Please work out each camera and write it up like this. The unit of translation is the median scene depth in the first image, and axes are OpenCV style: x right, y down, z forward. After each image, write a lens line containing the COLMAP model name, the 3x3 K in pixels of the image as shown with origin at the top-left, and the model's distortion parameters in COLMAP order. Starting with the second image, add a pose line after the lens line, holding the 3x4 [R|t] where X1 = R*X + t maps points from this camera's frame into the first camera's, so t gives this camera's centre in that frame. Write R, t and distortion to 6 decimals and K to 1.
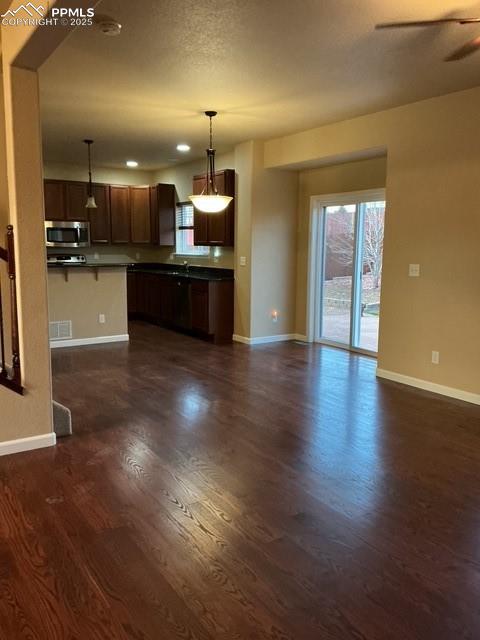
lens RADIAL K [[524.7, 0, 240.0], [0, 524.7, 320.0], [0, 0, 1]] dist [0.070108, -0.011857]
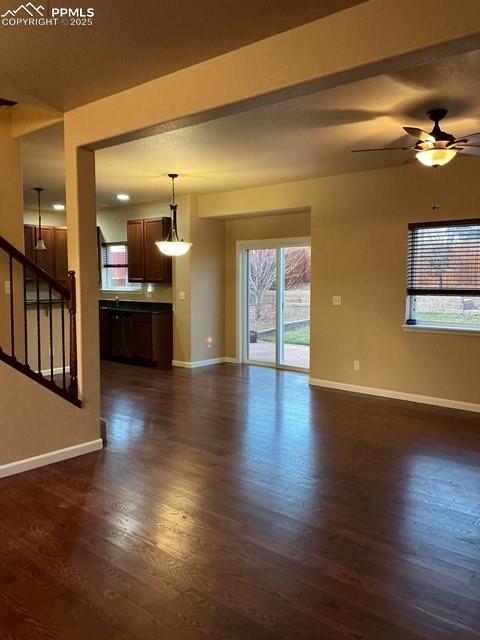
lens RADIAL K [[524.7, 0, 240.0], [0, 524.7, 320.0], [0, 0, 1]] dist [0.070108, -0.011857]
pose [[0.962919, -0.029829, 0.268135, -0.180373], [0.046827, 0.997263, -0.057222, 0.012774], [-0.265694, 0.067656, 0.961680, -0.135775]]
